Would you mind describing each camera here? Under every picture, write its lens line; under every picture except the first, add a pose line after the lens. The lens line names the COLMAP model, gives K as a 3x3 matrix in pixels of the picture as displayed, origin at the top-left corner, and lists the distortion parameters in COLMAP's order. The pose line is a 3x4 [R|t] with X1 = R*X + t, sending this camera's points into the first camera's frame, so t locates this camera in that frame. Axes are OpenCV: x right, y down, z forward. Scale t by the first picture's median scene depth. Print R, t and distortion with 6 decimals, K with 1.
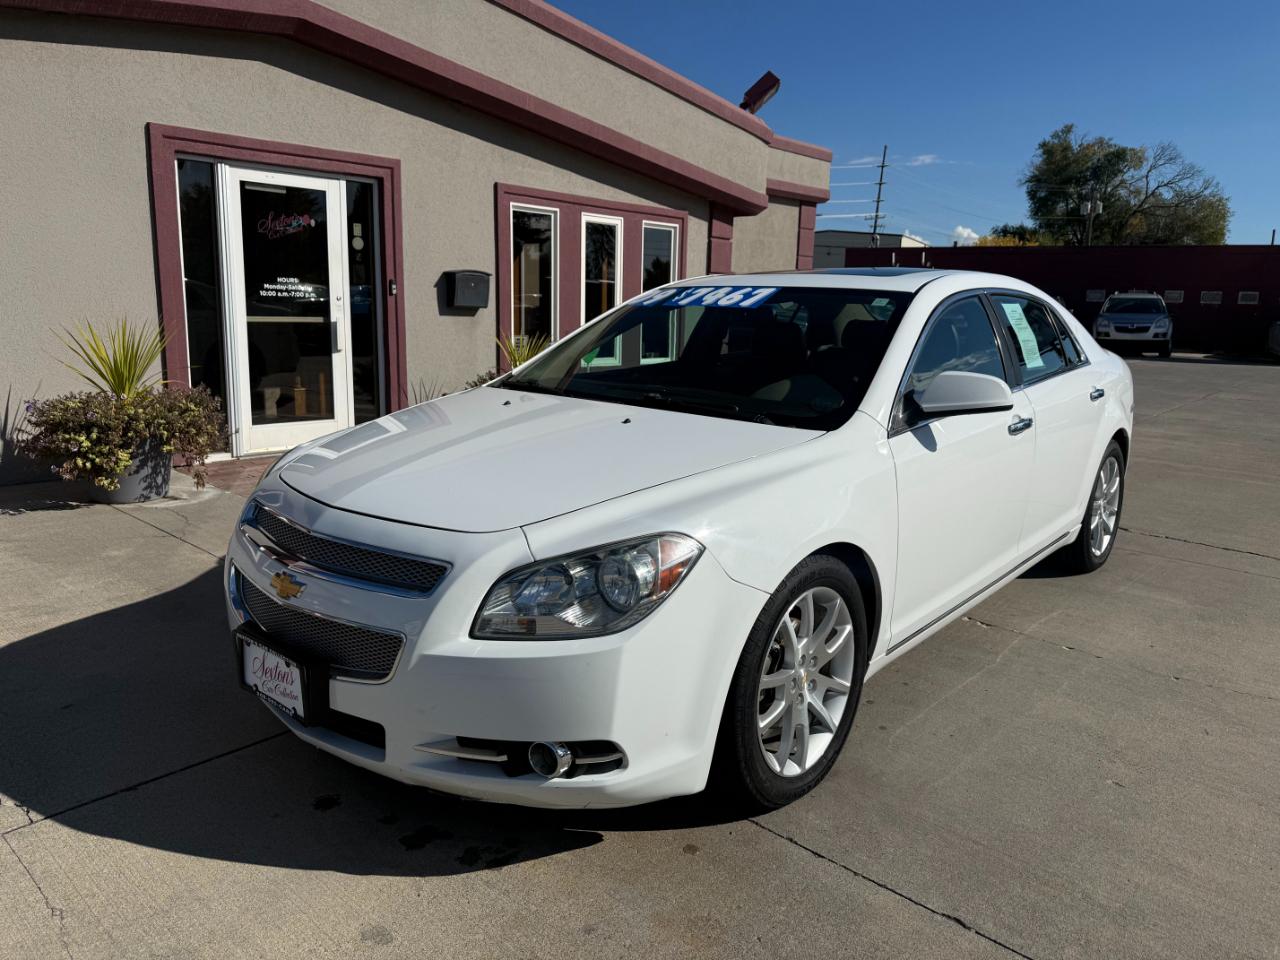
lens RADIAL K [[1026.2, 0, 640.0], [0, 1026.2, 480.0], [0, 0, 1]] dist [-0.002633, -0.005738]
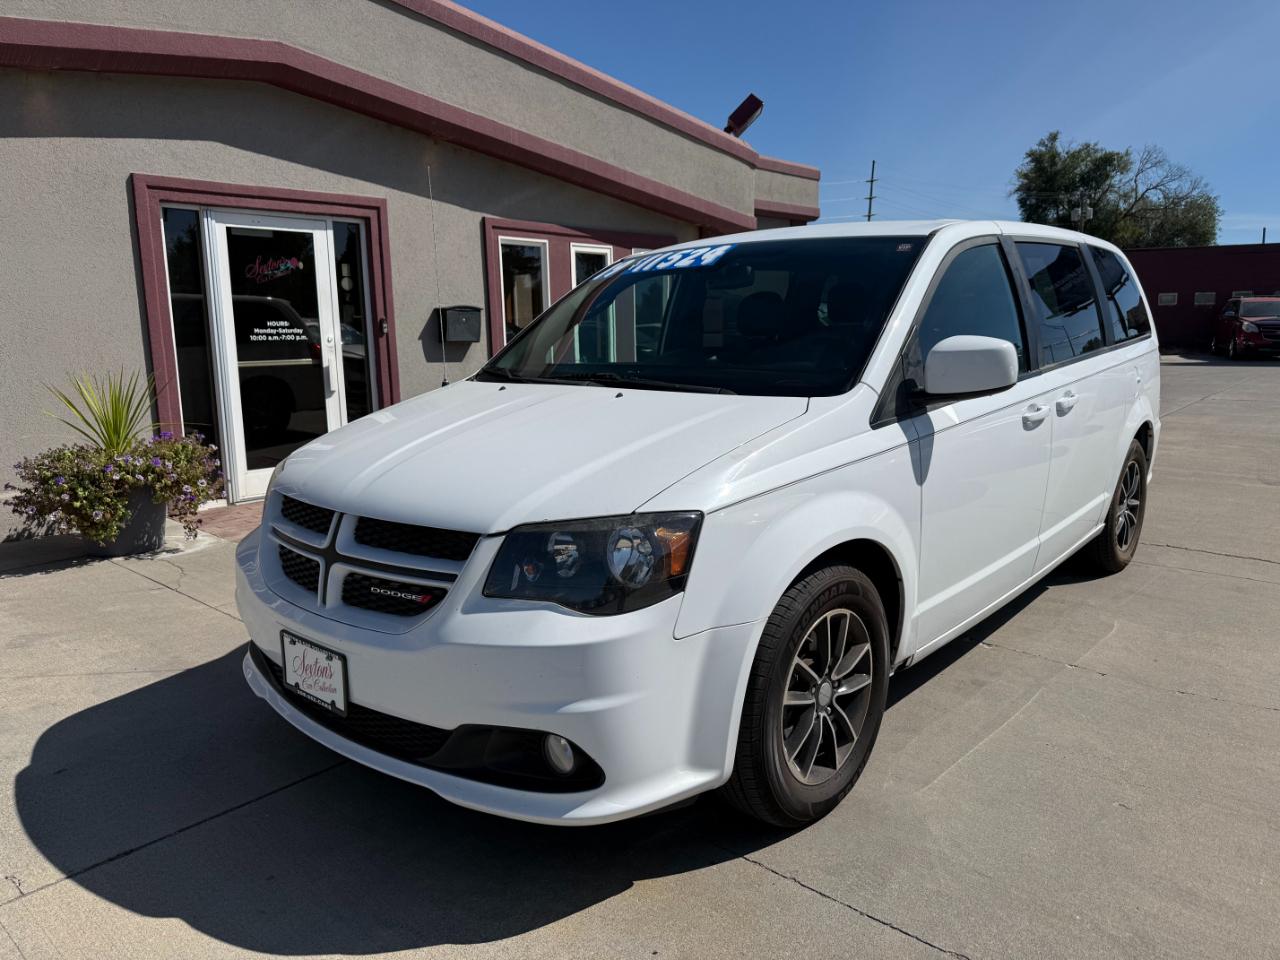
lens RADIAL K [[1024.9, 0, 648.8], [0, 1024.9, 484.3], [0, 0, 1]] dist [-0.000720, -0.008582]
pose [[0.999109, -0.042153, 0.002182, 0.008627], [0.042182, 0.998991, -0.015439, -0.007942], [-0.001529, 0.015517, 0.999878, 0.004291]]
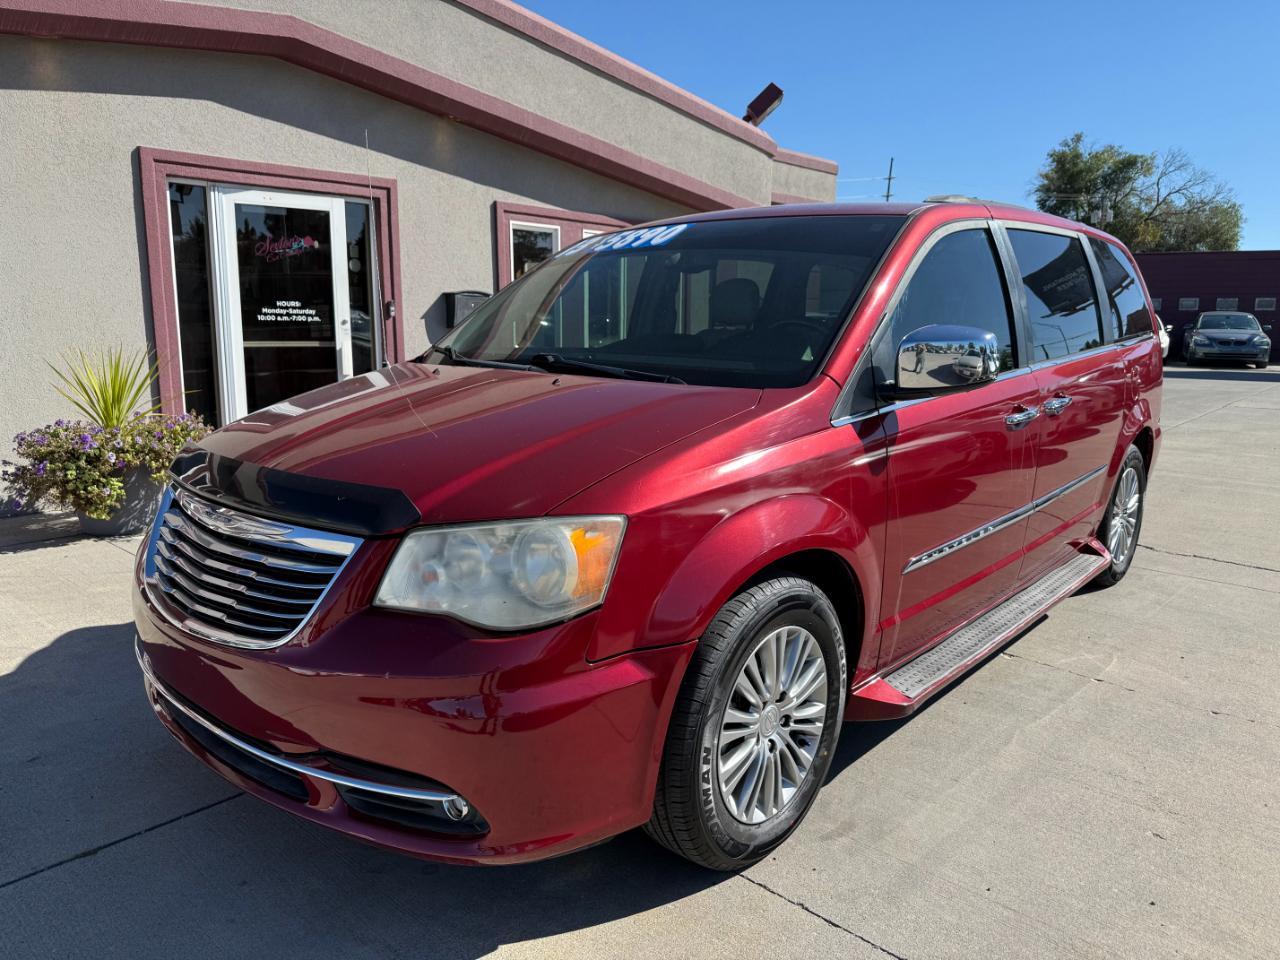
lens RADIAL K [[1015.6, 0, 635.5], [0, 1015.6, 484.2], [0, 0, 1]] dist [-0.002967, -0.006113]
pose [[0.999731, -0.014742, -0.017913, 0.008228], [0.014559, 0.999841, -0.010295, -0.007284], [0.018061, 0.010032, 0.999787, 0.035926]]
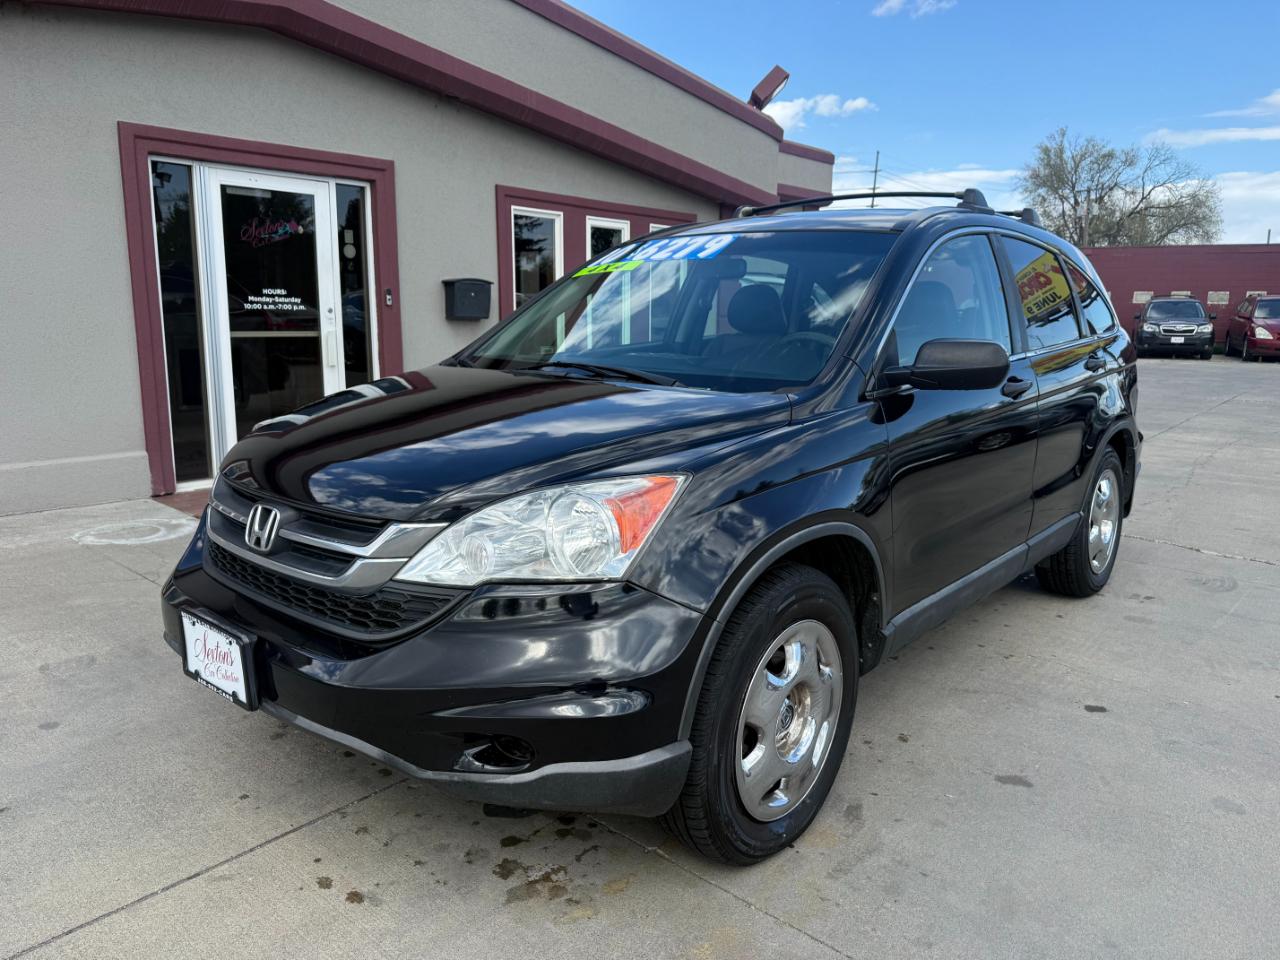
lens RADIAL K [[995.5, 0, 634.0], [0, 995.5, 480.9], [0, 0, 1]] dist [-0.003931, -0.002749]
pose [[0.999844, -0.016533, 0.006274, -0.026821], [0.016556, 0.999856, -0.003655, -0.015120], [-0.006213, 0.003759, 0.999974, 0.099457]]
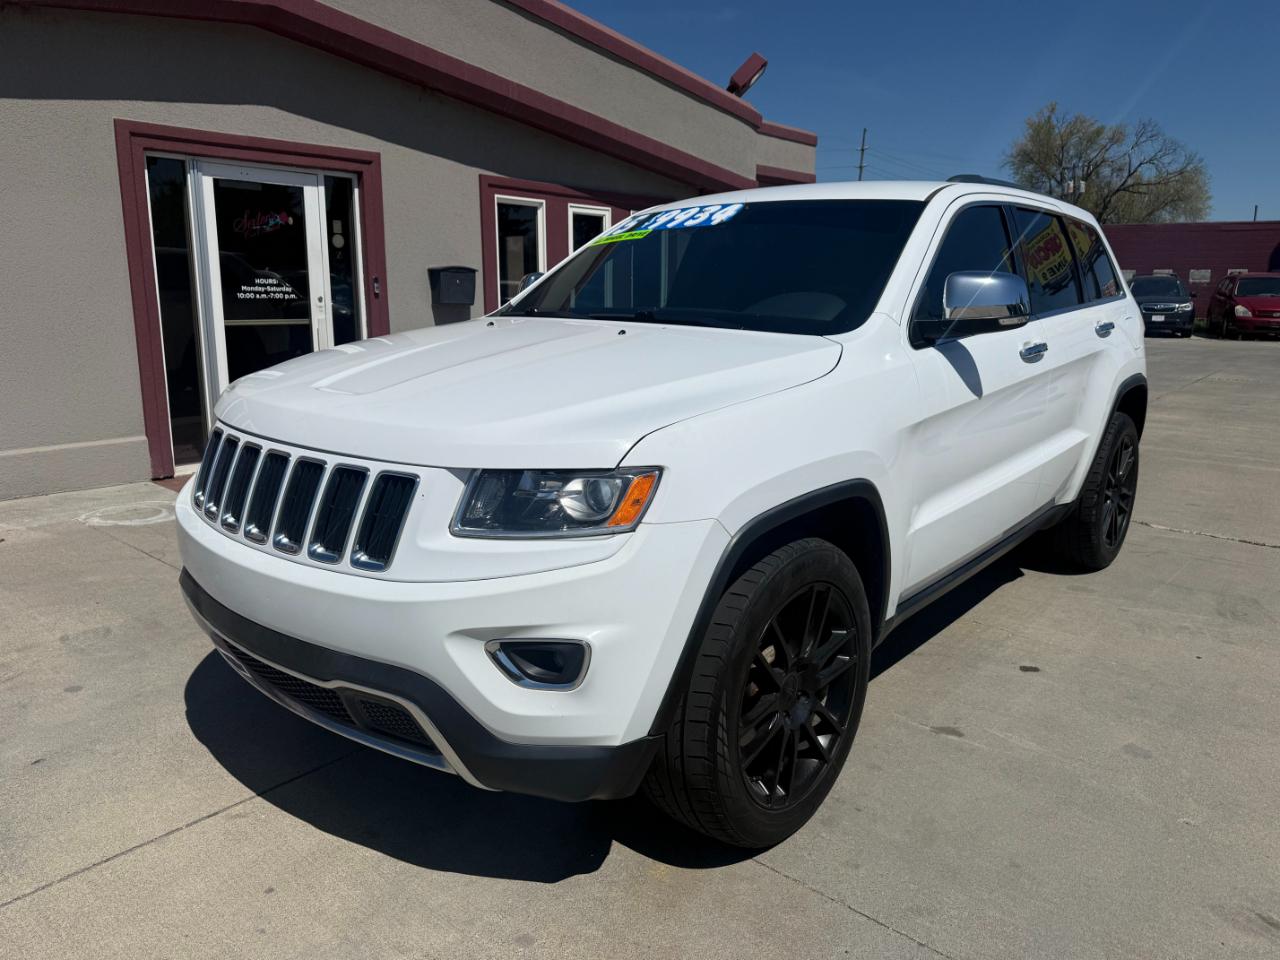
lens RADIAL K [[1010.7, 0, 627.7], [0, 1010.7, 482.7], [0, 0, 1]] dist [-0.002119, -0.004696]
pose [[0.999716, -0.022655, 0.007399, -0.016330], [0.022517, 0.999580, 0.018223, -0.015858], [-0.007808, -0.018051, 0.999807, 0.048575]]
